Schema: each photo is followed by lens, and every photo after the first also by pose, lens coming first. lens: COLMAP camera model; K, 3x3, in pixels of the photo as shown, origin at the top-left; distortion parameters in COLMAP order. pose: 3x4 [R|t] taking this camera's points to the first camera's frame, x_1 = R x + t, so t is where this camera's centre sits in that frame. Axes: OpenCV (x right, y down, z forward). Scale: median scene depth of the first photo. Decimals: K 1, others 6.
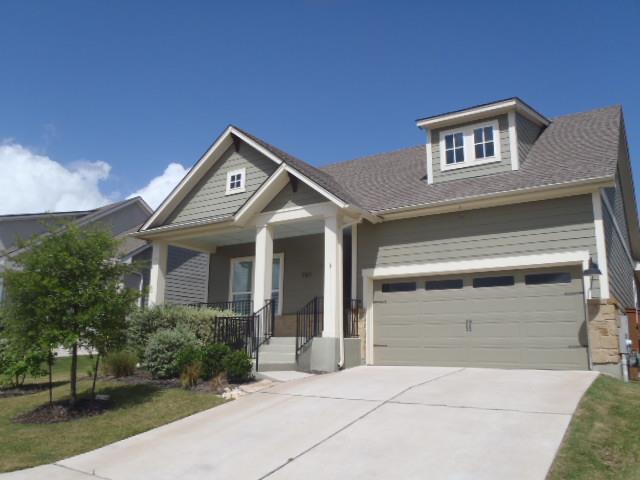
lens RADIAL K [[541.6, 0, 320.0], [0, 541.6, 240.0], [0, 0, 1]] dist [-0.045257, 0.001713]
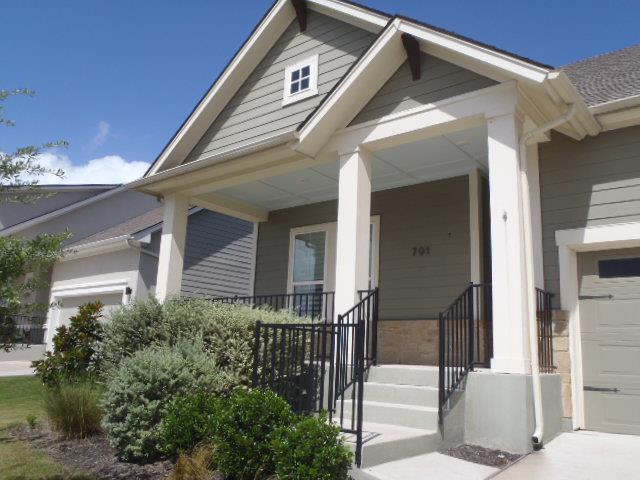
lens RADIAL K [[541.6, 0, 320.0], [0, 541.6, 240.0], [0, 0, 1]] dist [-0.045257, 0.001713]
pose [[0.994480, 0.004884, -0.104814, -0.084672], [-0.005477, 0.999971, -0.005372, 0.066915], [0.104785, 0.005916, 0.994477, 0.496470]]
